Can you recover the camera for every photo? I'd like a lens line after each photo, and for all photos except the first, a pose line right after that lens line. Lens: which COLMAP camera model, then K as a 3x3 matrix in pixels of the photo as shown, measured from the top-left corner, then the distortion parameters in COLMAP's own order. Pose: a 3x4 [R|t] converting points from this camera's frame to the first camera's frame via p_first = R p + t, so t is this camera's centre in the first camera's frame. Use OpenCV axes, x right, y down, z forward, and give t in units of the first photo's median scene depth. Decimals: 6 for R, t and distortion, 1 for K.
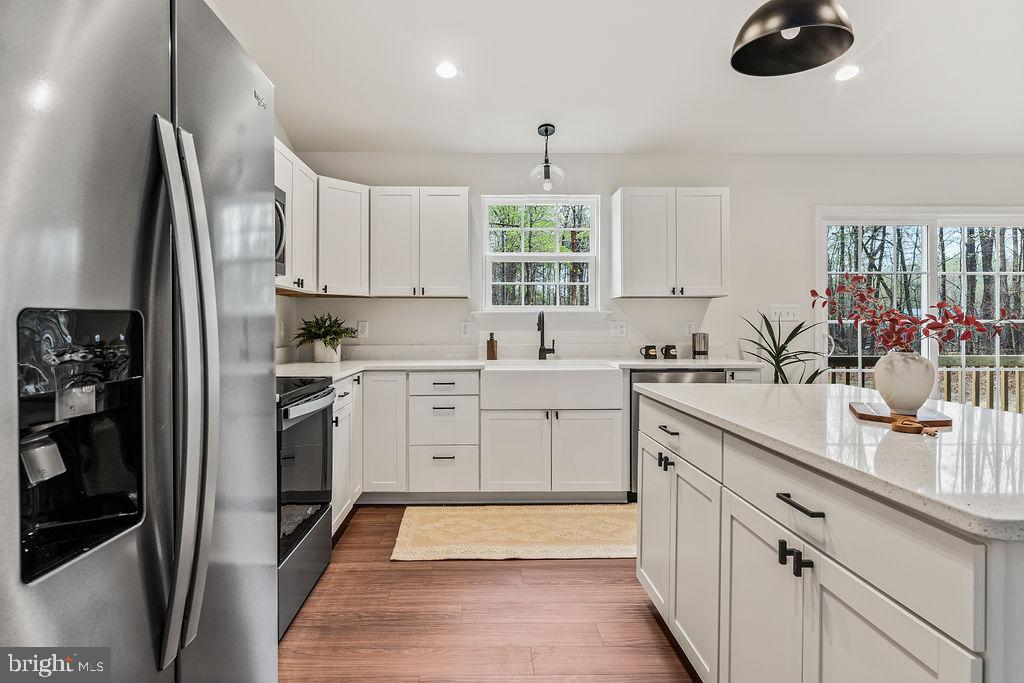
lens RADIAL K [[591.2, 0, 478.3], [0, 591.2, 327.8], [0, 0, 1]] dist [0.006829, 0.001471]
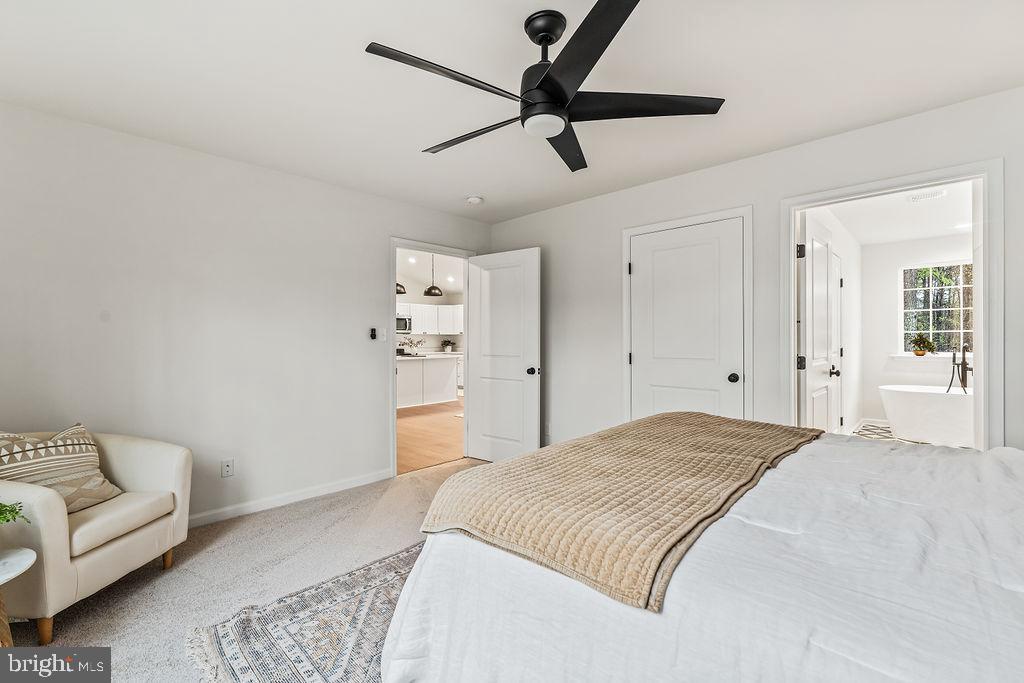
lens RADIAL K [[448.8, 0, 511.7], [0, 448.8, 338.5], [0, 0, 1]] dist [0.003321, -0.000585]
pose [[0.704928, -0.004305, -0.709266, 2.020867], [0.002071, 0.999990, -0.004011, -0.014829], [0.709276, 0.001359, 0.704930, -0.728880]]
